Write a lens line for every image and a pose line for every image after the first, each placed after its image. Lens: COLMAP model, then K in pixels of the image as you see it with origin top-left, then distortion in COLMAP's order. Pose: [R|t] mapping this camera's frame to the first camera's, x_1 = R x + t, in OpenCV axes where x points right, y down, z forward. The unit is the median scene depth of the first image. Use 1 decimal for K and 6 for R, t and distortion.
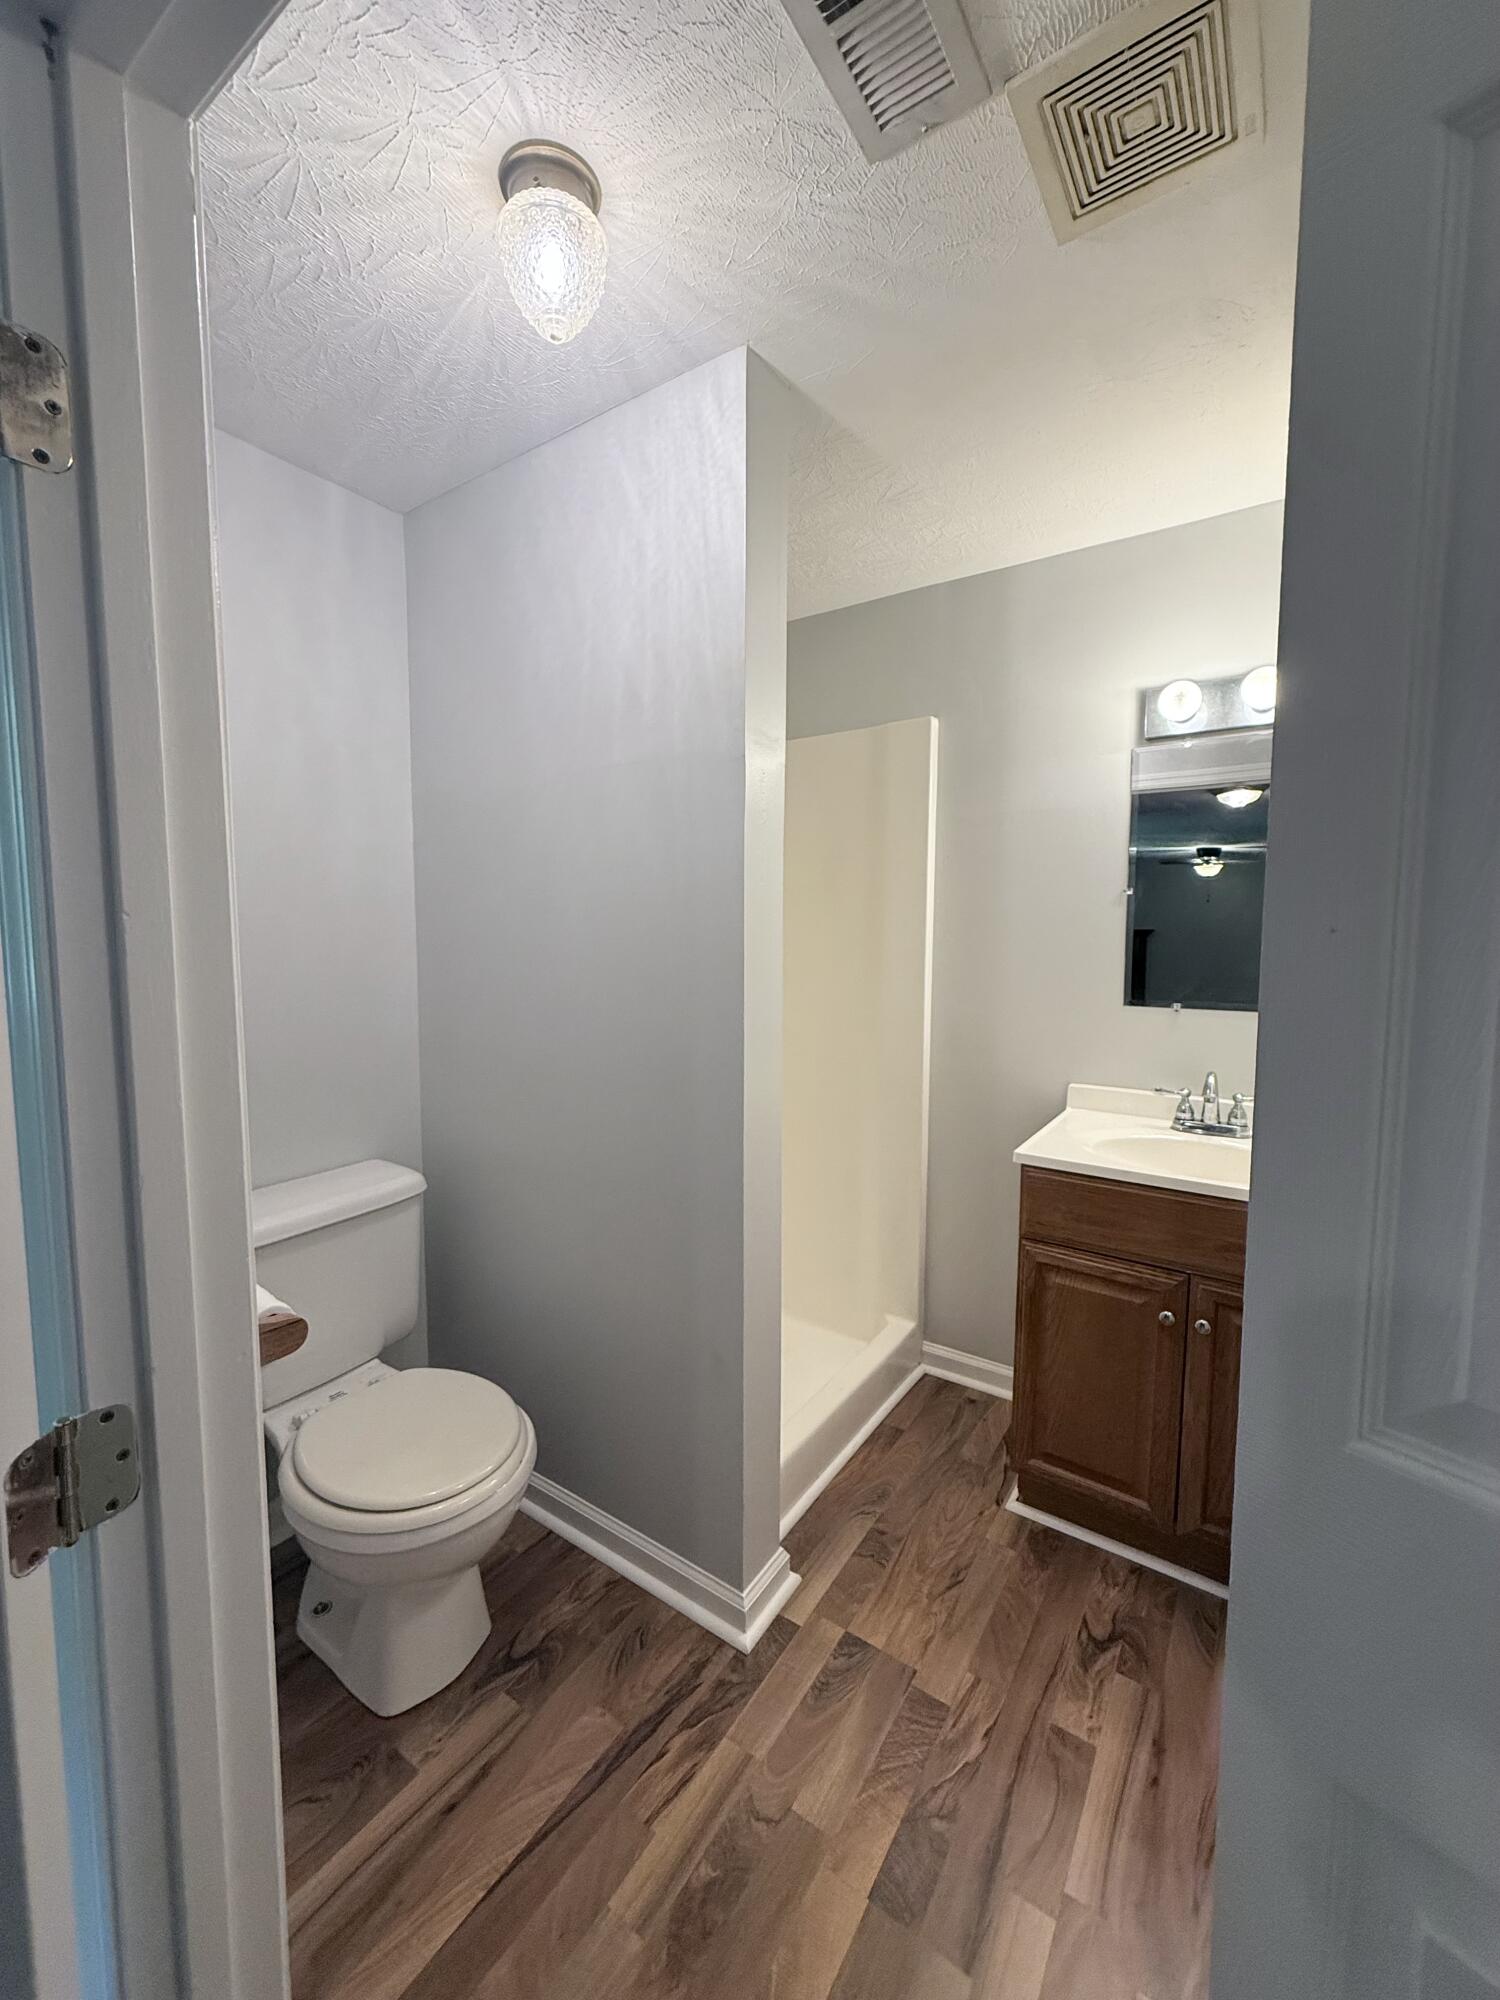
lens RADIAL K [[792.2, 0, 735.2], [0, 792.2, 998.8], [0, 0, 1]] dist [0.000455, 0.000199]
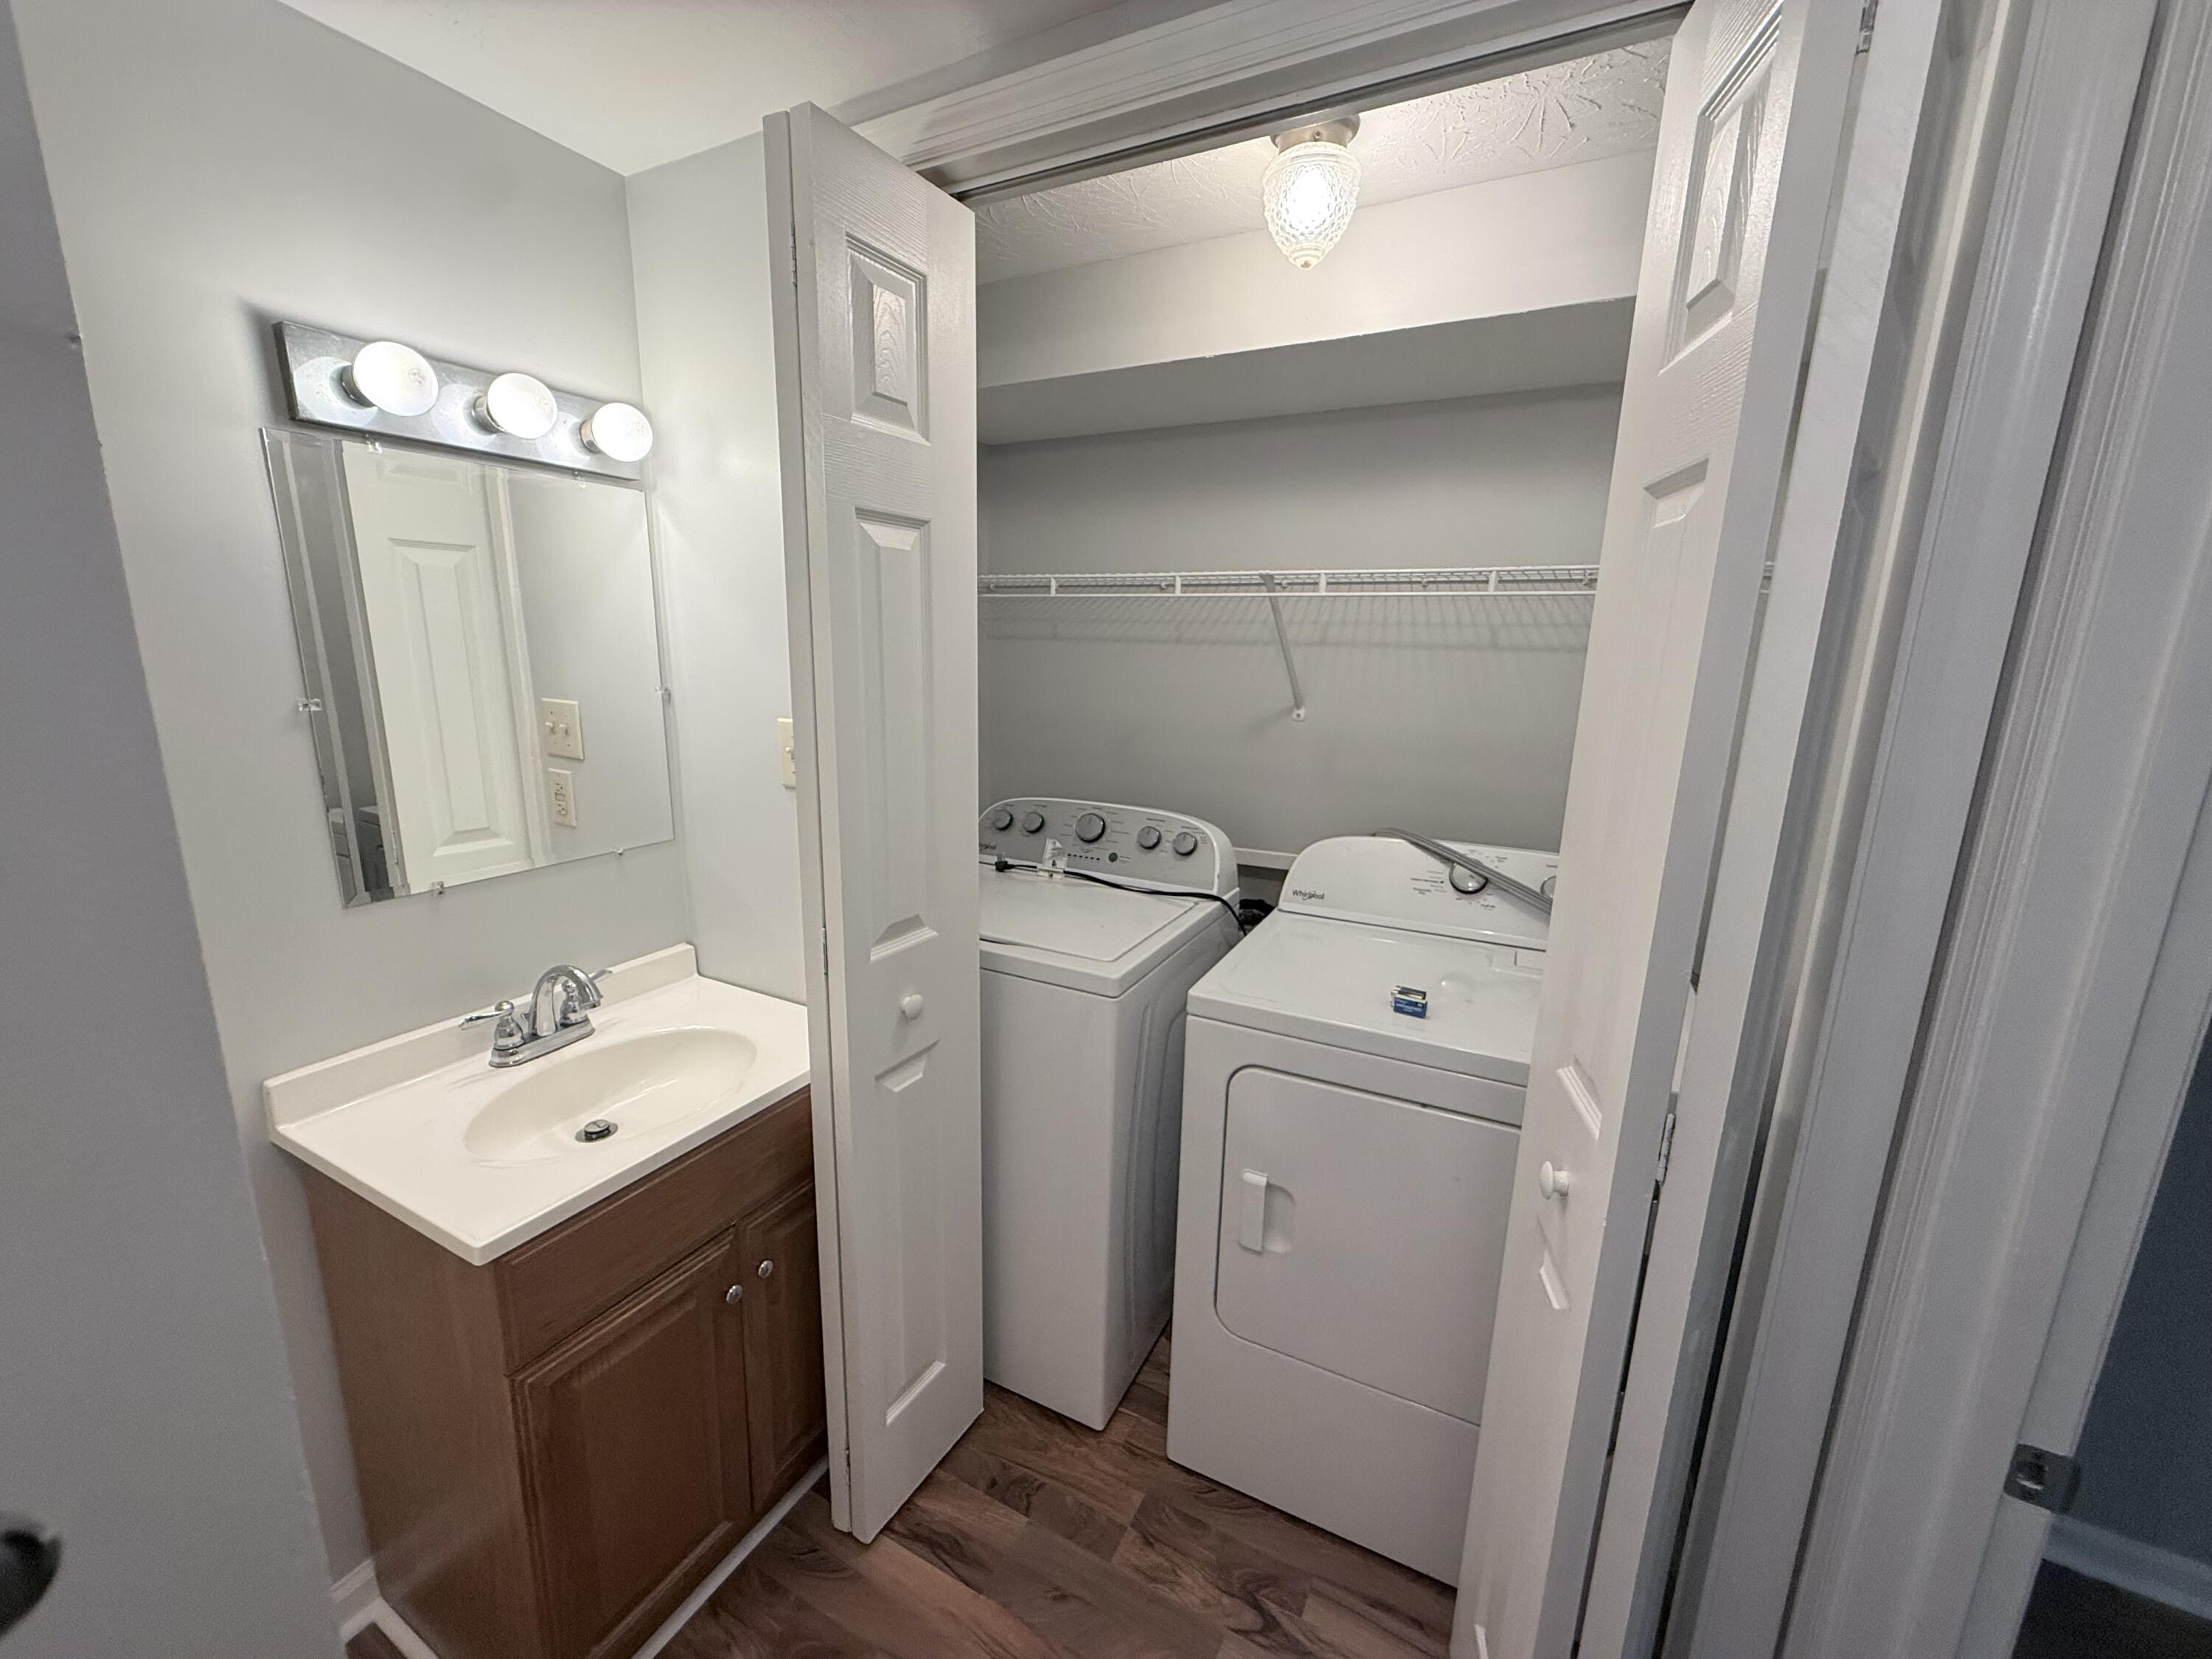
lens RADIAL K [[876.2, 0, 1094.7], [0, 876.2, 830.6], [0, 0, 1]] dist [0.000455, 0.000199]
pose [[-0.110138, -0.211680, 0.971113, -0.210898], [0.072117, 0.972780, 0.220222, -0.184422], [-0.991296, 0.094289, -0.091874, 0.648332]]
